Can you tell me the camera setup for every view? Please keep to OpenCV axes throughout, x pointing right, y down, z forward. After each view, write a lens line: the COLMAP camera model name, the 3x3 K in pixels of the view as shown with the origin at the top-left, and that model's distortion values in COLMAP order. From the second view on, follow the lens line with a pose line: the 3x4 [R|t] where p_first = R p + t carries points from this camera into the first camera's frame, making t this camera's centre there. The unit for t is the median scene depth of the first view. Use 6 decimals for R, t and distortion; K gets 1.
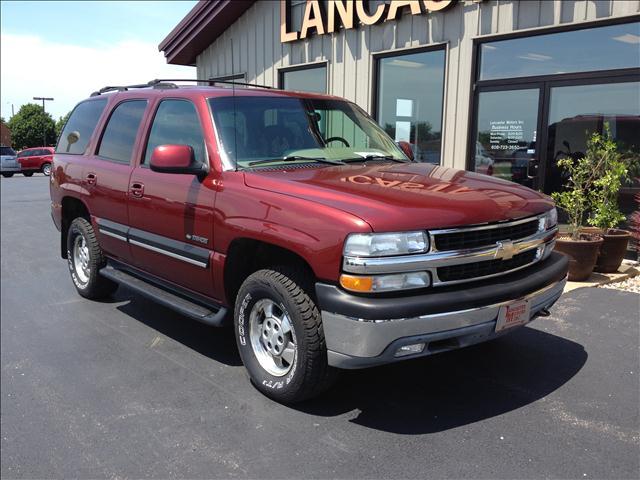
lens RADIAL K [[589.9, 0, 320.0], [0, 589.9, 240.0], [0, 0, 1]] dist [0.097623, -0.176165]
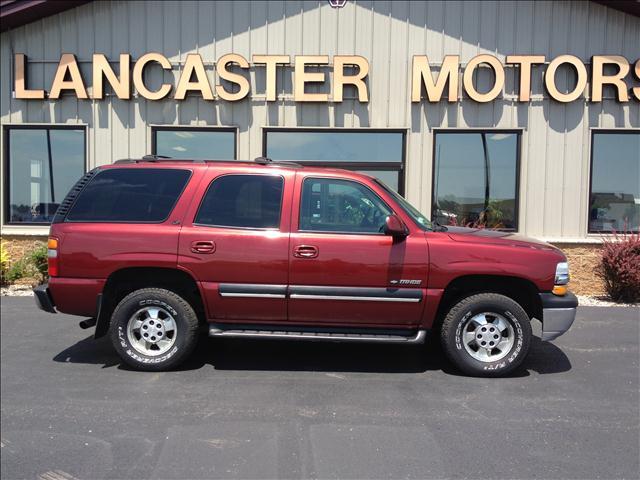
lens RADIAL K [[589.9, 0, 320.0], [0, 589.9, 240.0], [0, 0, 1]] dist [0.097623, -0.176165]
pose [[0.684520, -0.035963, 0.728107, -0.553059], [0.109215, 0.992569, -0.053652, -0.019575], [-0.720767, 0.116246, 0.683361, 0.080394]]
